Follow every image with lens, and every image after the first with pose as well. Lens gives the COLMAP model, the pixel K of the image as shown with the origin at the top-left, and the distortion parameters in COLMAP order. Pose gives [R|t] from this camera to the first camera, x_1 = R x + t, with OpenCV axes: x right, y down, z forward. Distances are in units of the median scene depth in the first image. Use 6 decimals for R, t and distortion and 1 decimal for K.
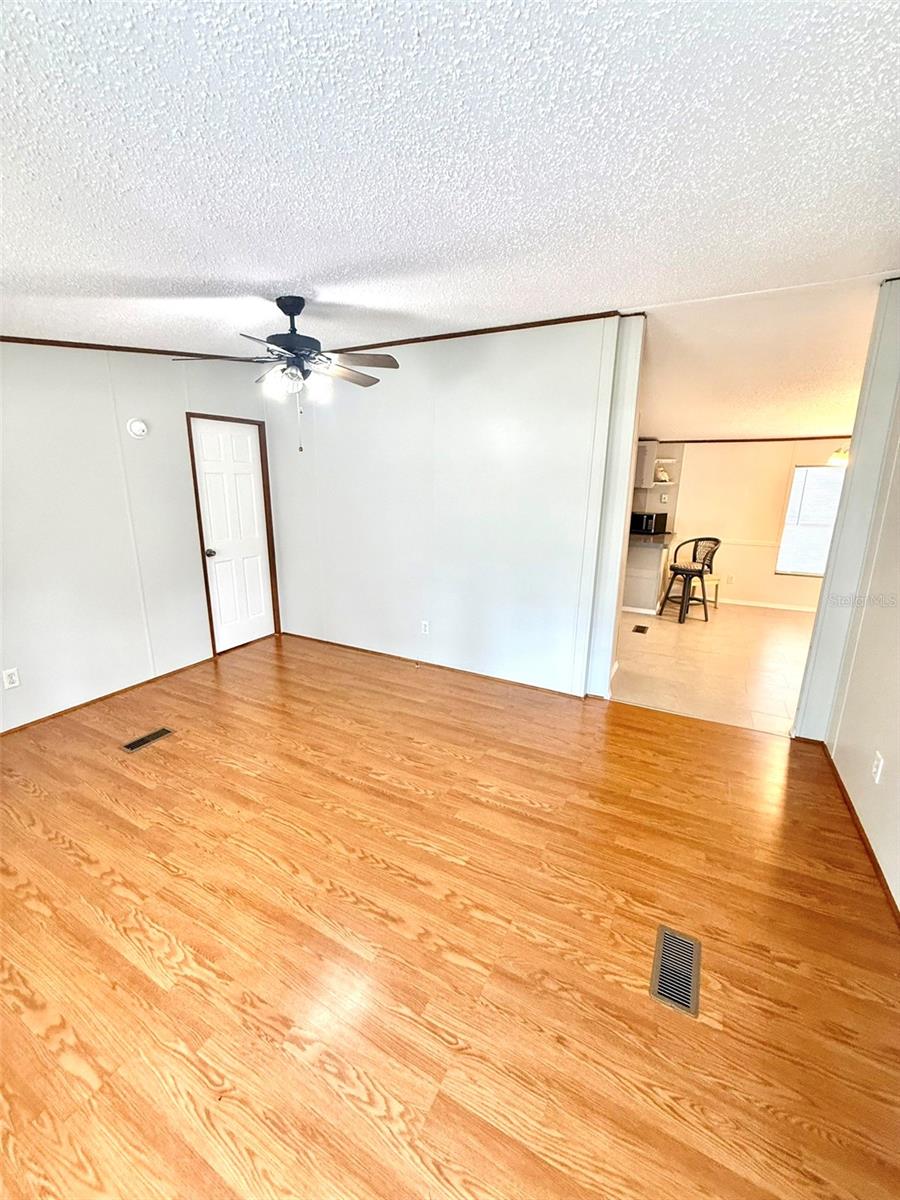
lens RADIAL K [[478.2, 0, 450.0], [0, 478.2, 600.0], [0, 0, 1]] dist [-0.000524, 0.000084]
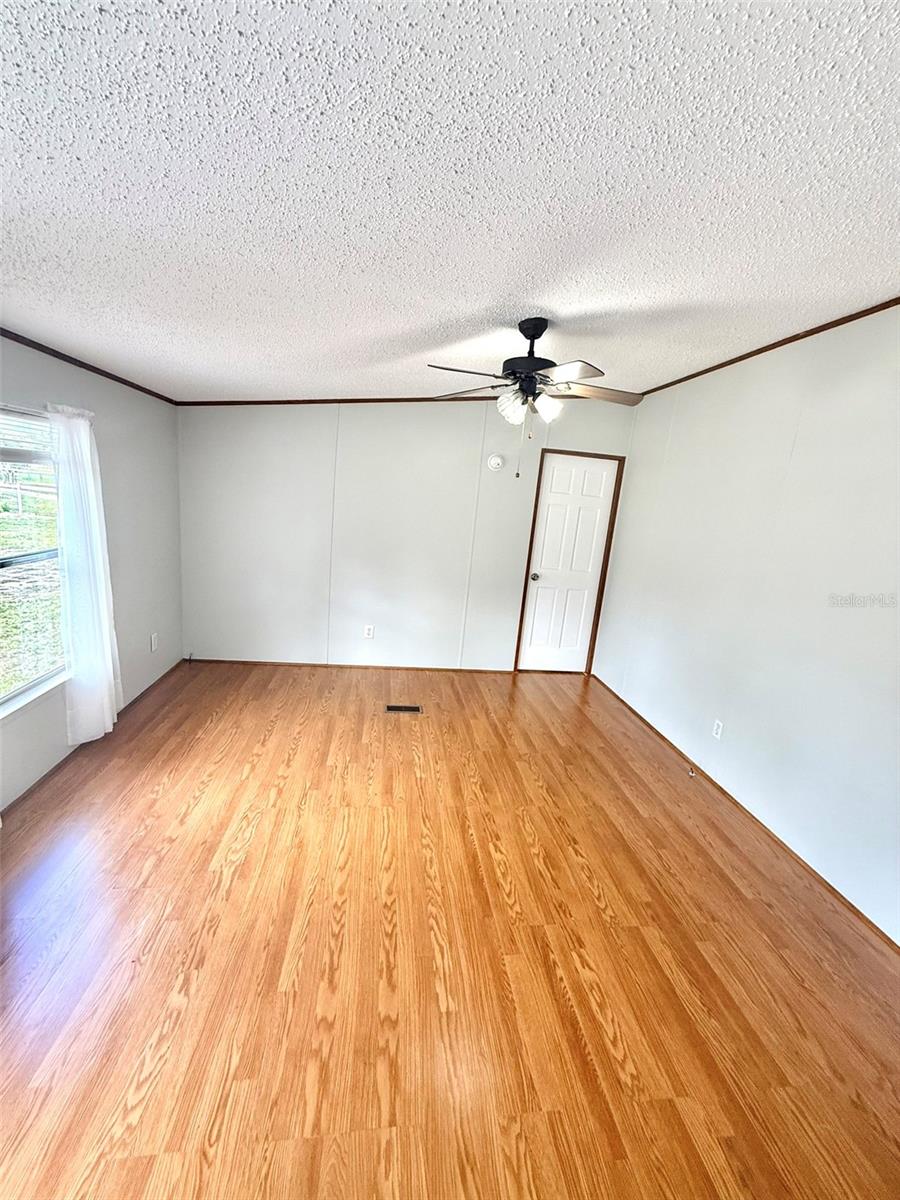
lens RADIAL K [[478.2, 0, 450.0], [0, 478.2, 600.0], [0, 0, 1]] dist [-0.000524, 0.000084]
pose [[0.575889, 0.213443, -0.789173, 0.400963], [-0.283205, 0.957630, 0.052340, -0.085163], [0.766908, 0.193356, 0.611937, 0.350380]]
